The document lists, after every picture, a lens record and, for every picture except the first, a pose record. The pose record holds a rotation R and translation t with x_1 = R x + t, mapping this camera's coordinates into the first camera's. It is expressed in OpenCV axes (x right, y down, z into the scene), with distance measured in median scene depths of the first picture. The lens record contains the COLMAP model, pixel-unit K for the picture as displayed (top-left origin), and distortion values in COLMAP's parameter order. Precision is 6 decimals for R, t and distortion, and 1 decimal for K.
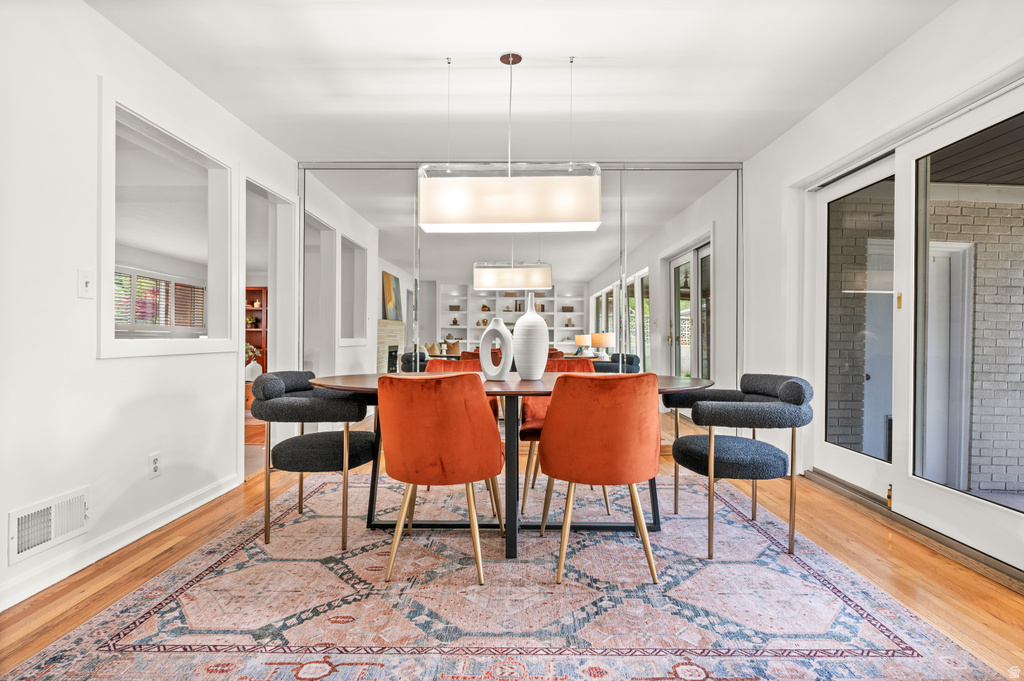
lens RADIAL K [[515.7, 0, 515.2], [0, 515.7, 336.5], [0, 0, 1]] dist [0.000540, 0.000282]
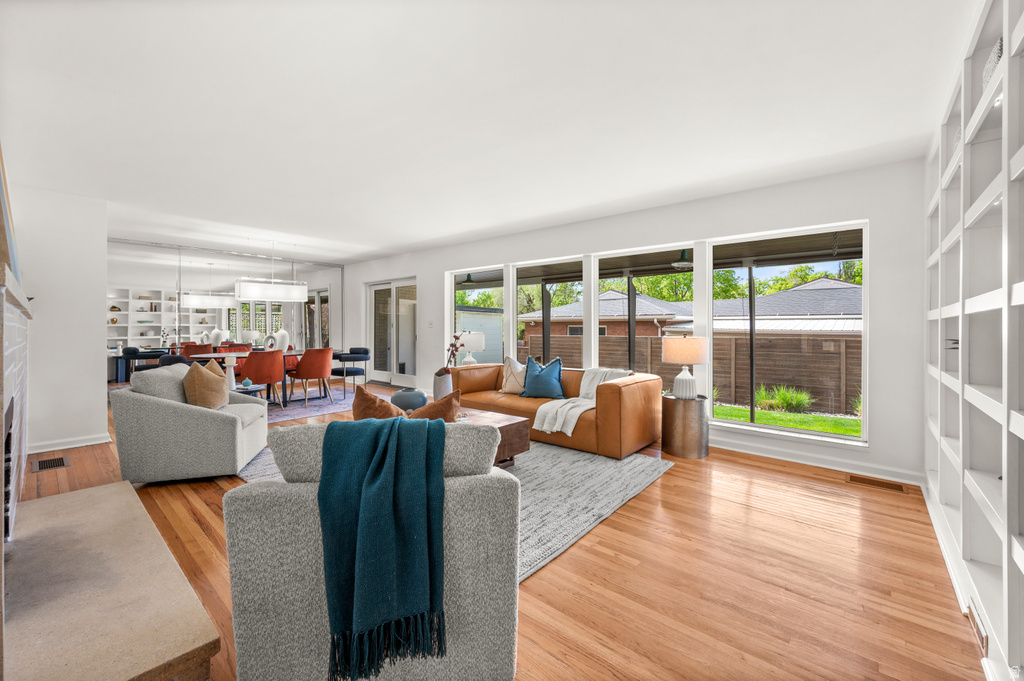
lens RADIAL K [[409.8, 0, 514.6], [0, 409.8, 330.3], [0, 0, 1]] dist [0.003036, -0.000357]
pose [[0.641688, -0.003819, 0.766956, -0.563065], [-0.002484, 0.999972, 0.007058, -0.034908], [-0.766962, -0.006434, 0.641661, -0.930152]]
